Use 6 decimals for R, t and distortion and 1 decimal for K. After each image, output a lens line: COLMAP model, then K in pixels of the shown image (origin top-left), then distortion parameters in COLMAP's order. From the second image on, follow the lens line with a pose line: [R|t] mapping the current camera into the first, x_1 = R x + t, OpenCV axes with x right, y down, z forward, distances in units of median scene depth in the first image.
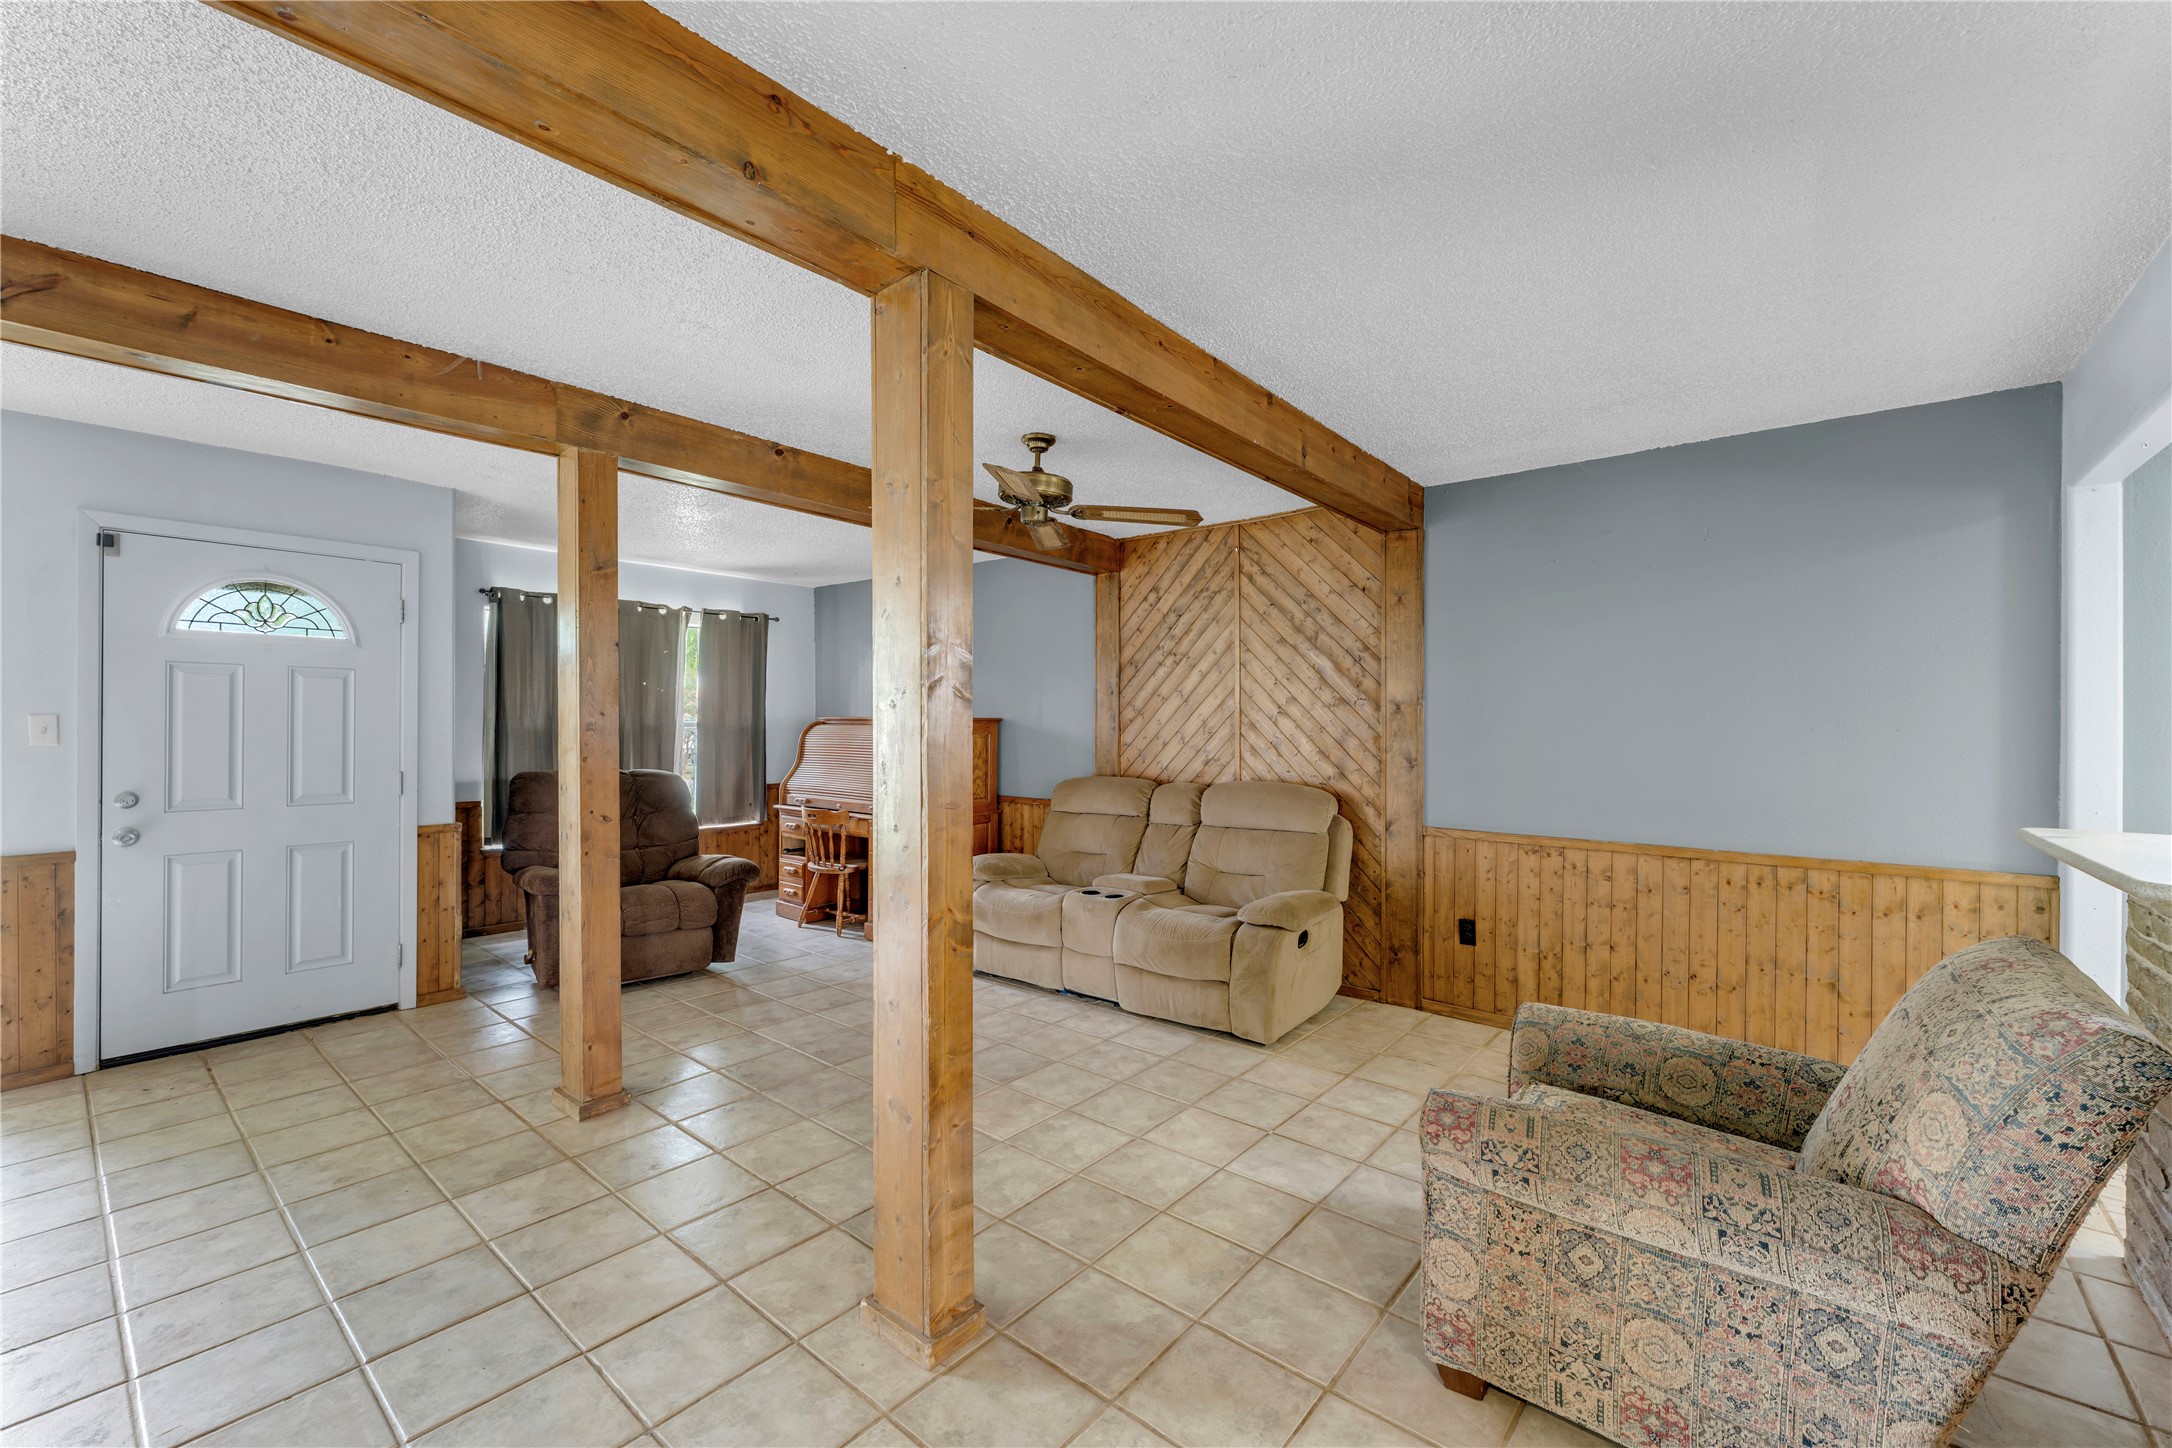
lens RADIAL K [[875.9, 0, 1079.9], [0, 875.9, 723.5], [0, 0, 1]] dist [-0.001148, -0.000166]
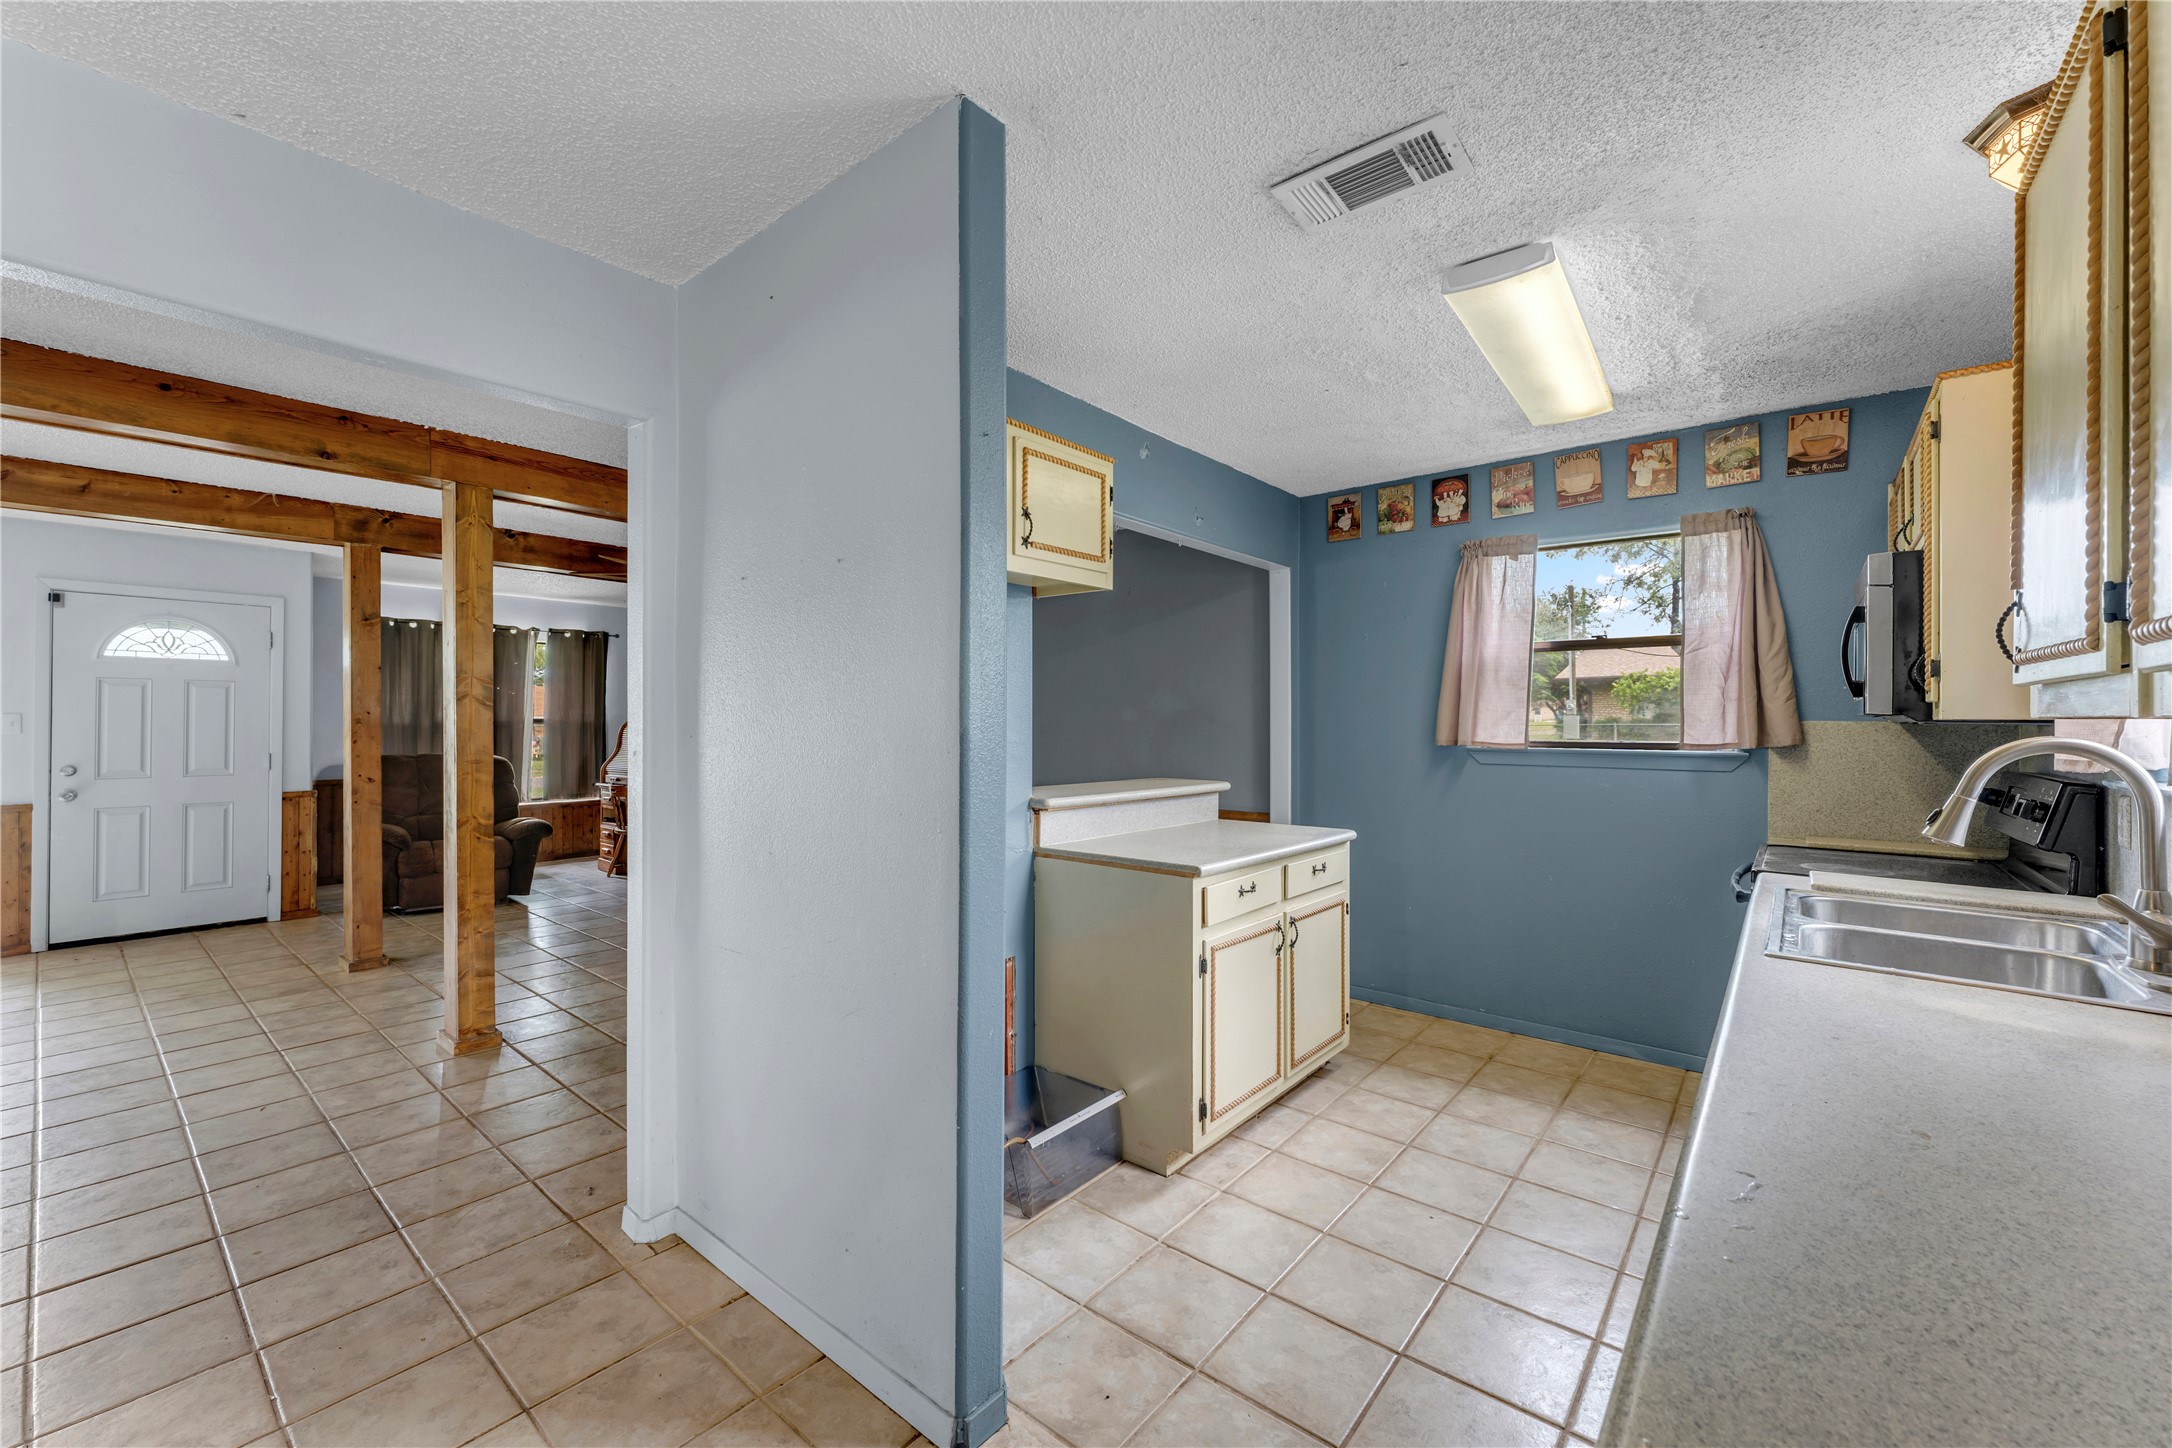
lens RADIAL K [[869.5, 0, 1070.4], [0, 869.5, 716.0], [0, 0, 1]] dist [0.001169, 0.000080]
pose [[0.999981, -0.000748, -0.006139, 0.627960], [0.000719, 0.999988, -0.004755, 0.002345], [0.006143, 0.004750, 0.999970, -0.475557]]
